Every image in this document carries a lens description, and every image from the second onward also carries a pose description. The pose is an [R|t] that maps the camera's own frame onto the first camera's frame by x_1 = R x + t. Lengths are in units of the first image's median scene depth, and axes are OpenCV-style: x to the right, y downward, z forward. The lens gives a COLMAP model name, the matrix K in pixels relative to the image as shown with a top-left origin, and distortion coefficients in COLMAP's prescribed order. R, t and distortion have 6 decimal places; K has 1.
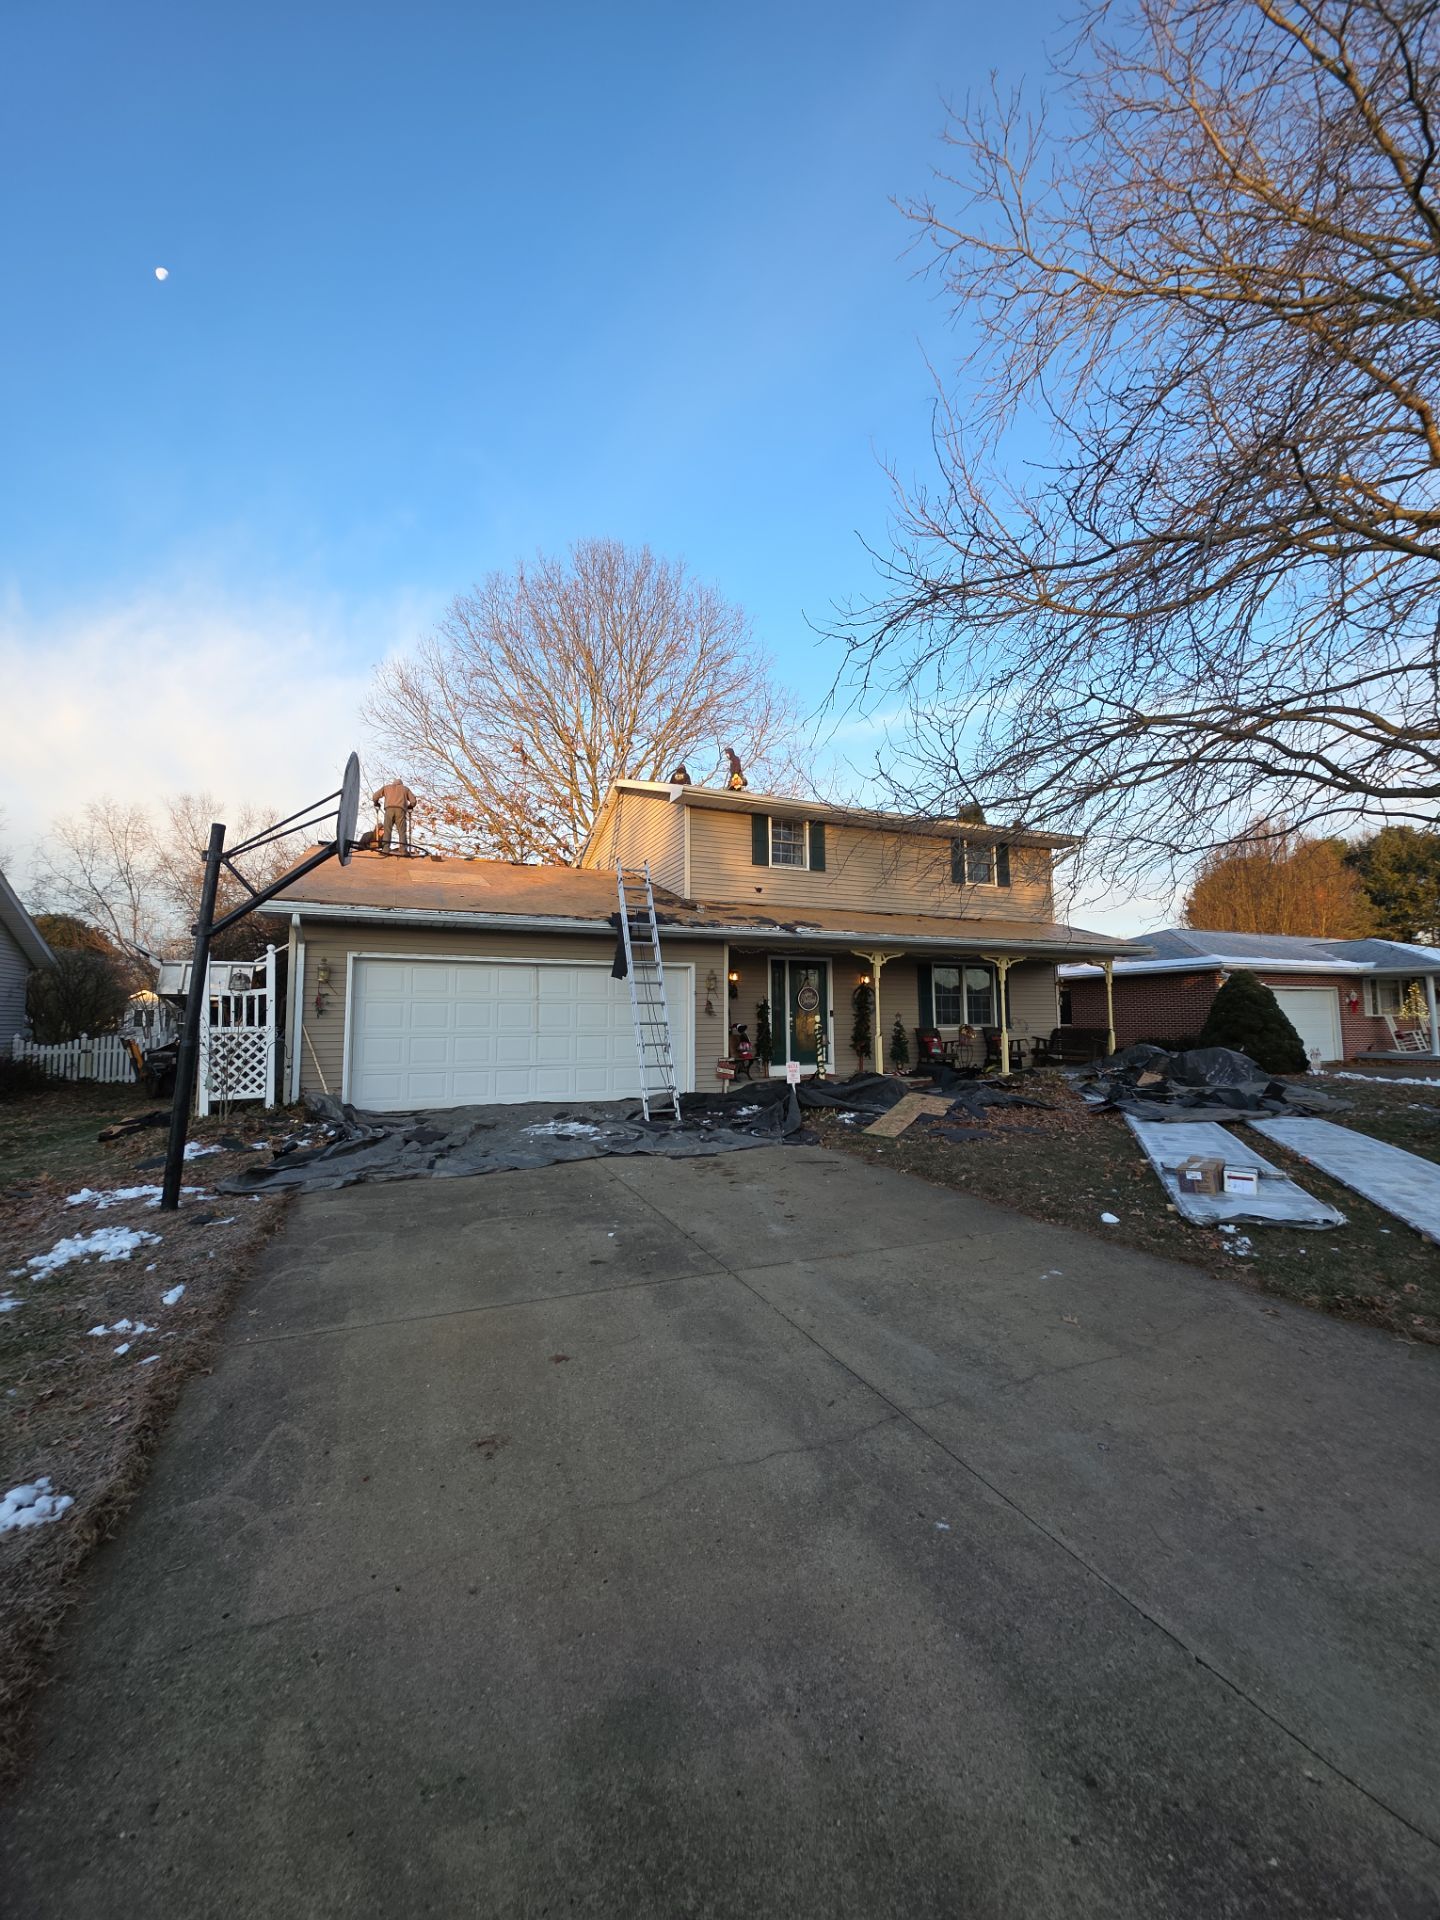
lens RADIAL K [[786.3, 0, 720.0], [0, 786.3, 960.0], [0, 0, 1]] dist [-0.000318, -0.000011]
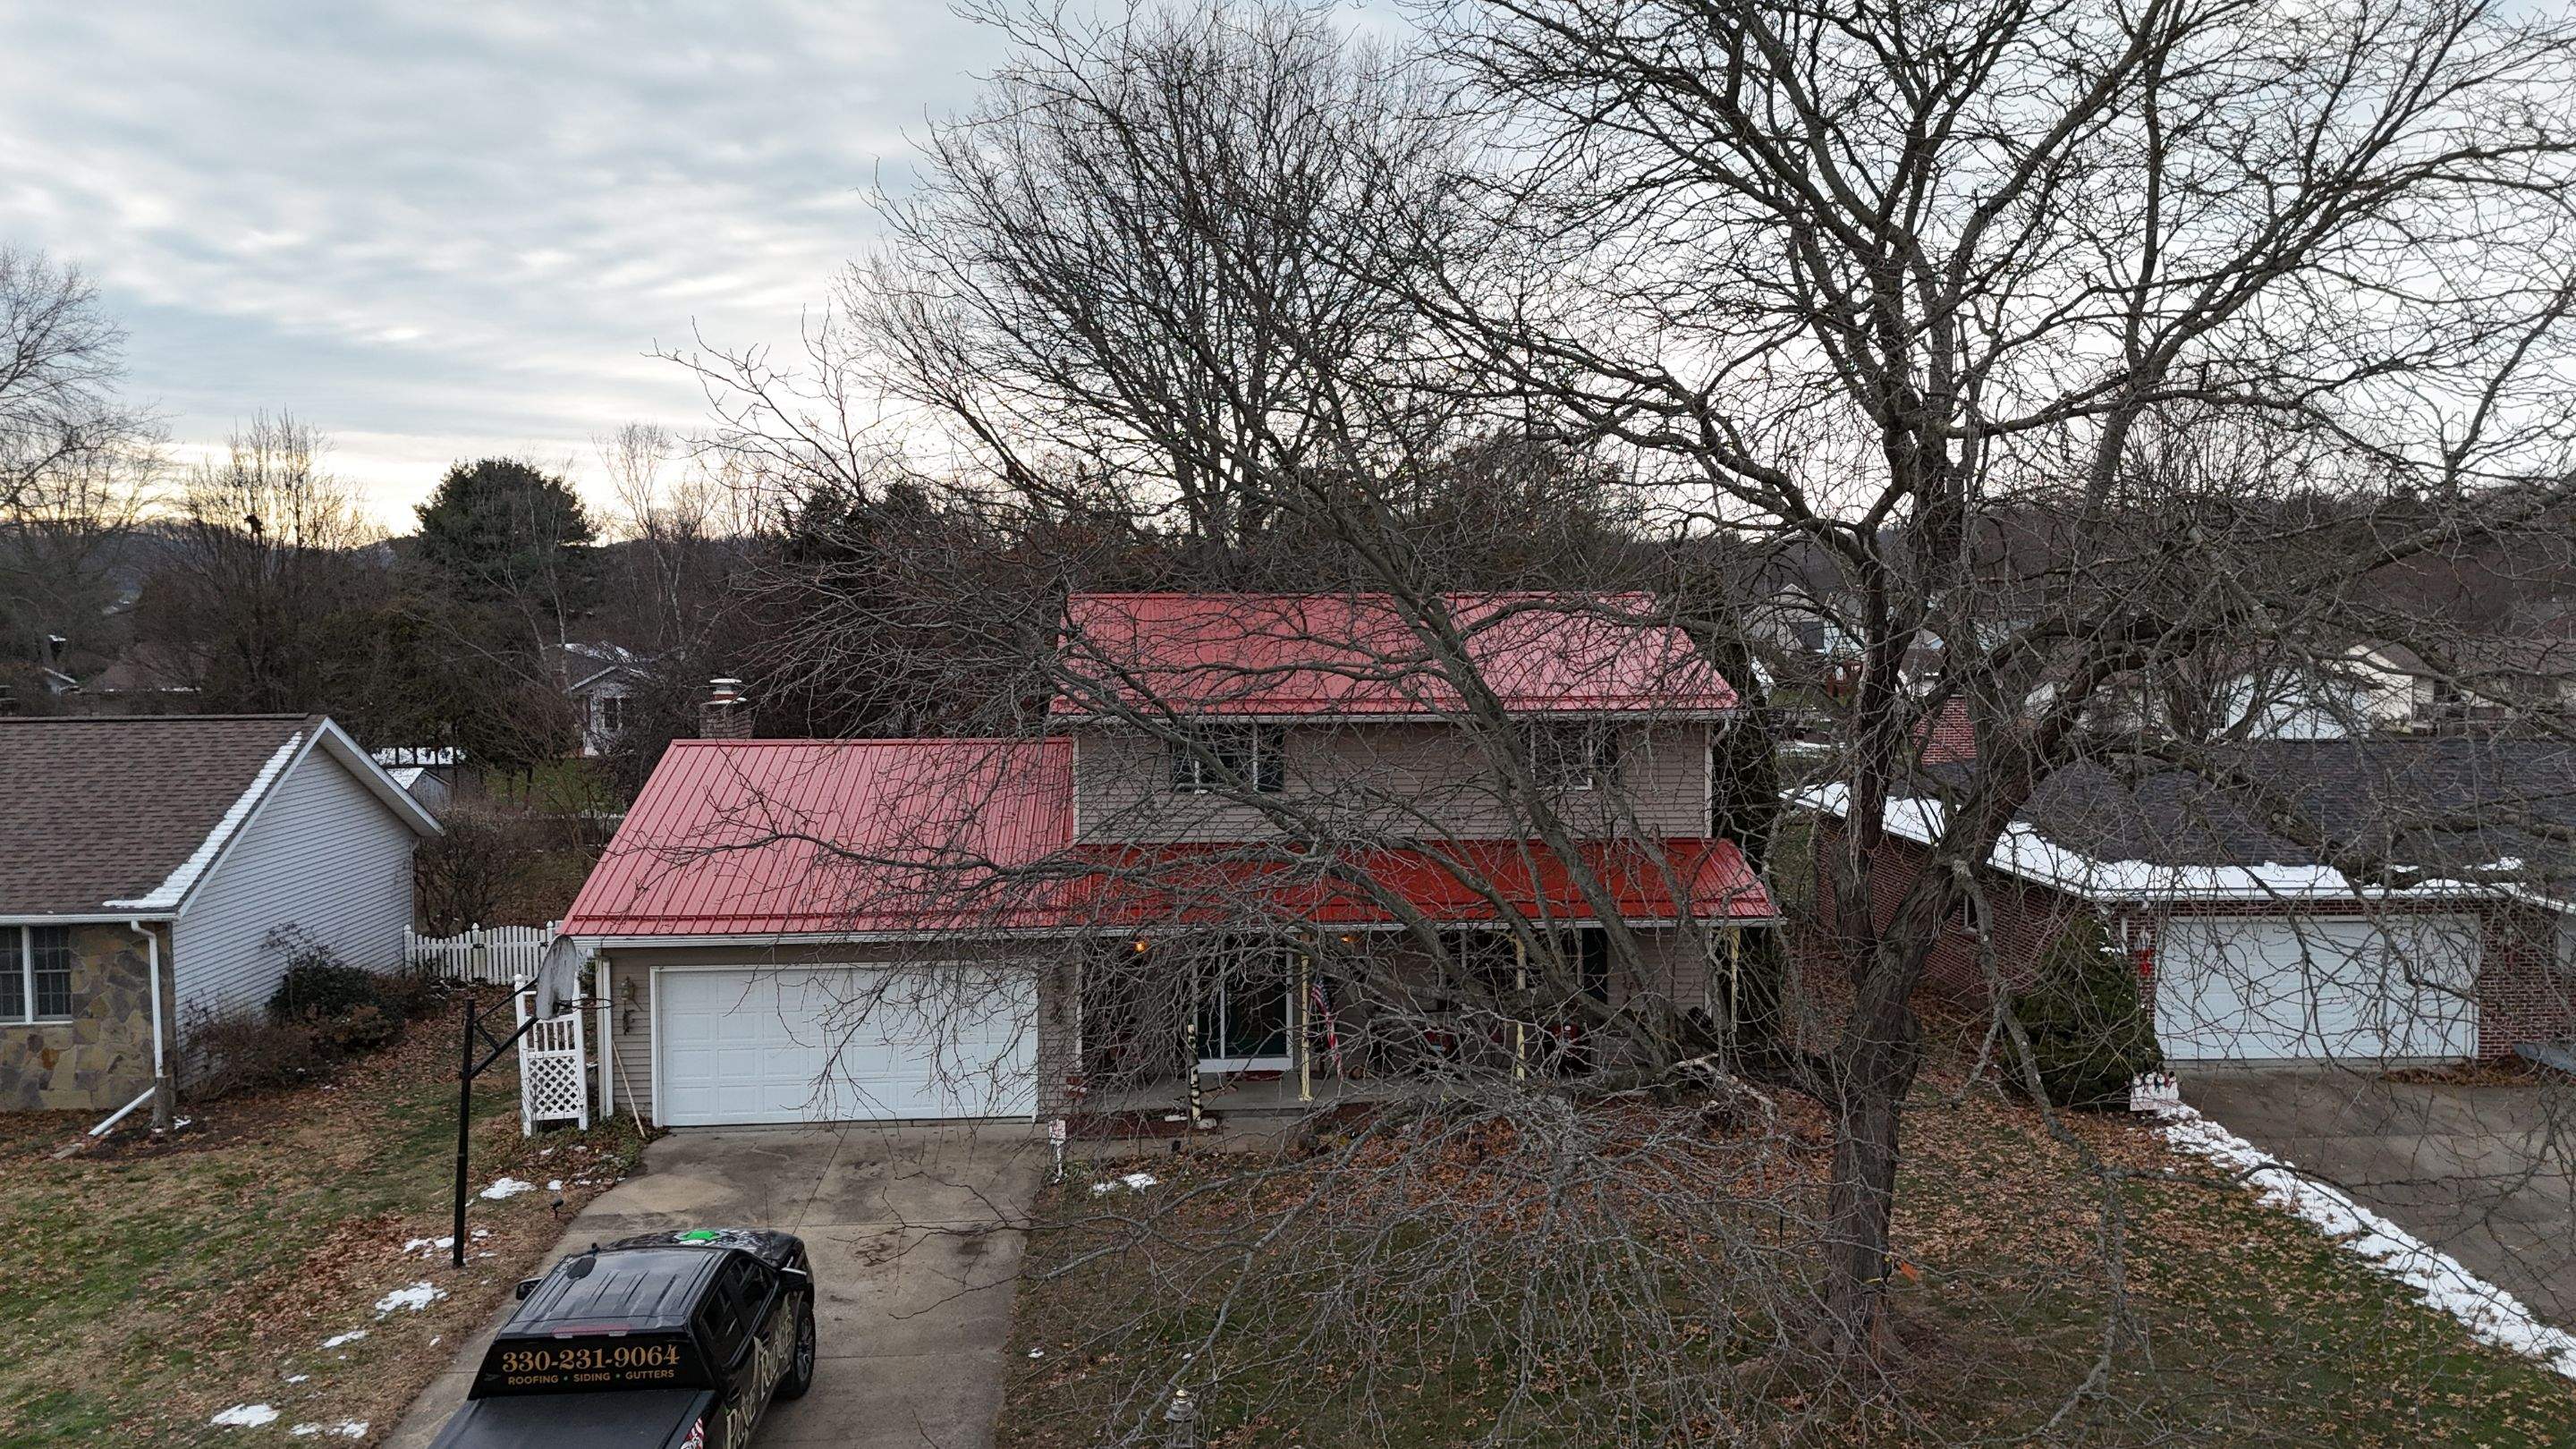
lens RADIAL K [[1908.5, 0, 1288.0], [0, 1908.5, 724.5], [0, 0, 1]] dist [-0.000404, -0.008021]
pose [[0.947626, 0.026100, -0.318314, 0.996295], [0.022876, 0.988549, 0.149158, -0.627243], [0.318562, -0.148628, 0.936177, -0.896596]]
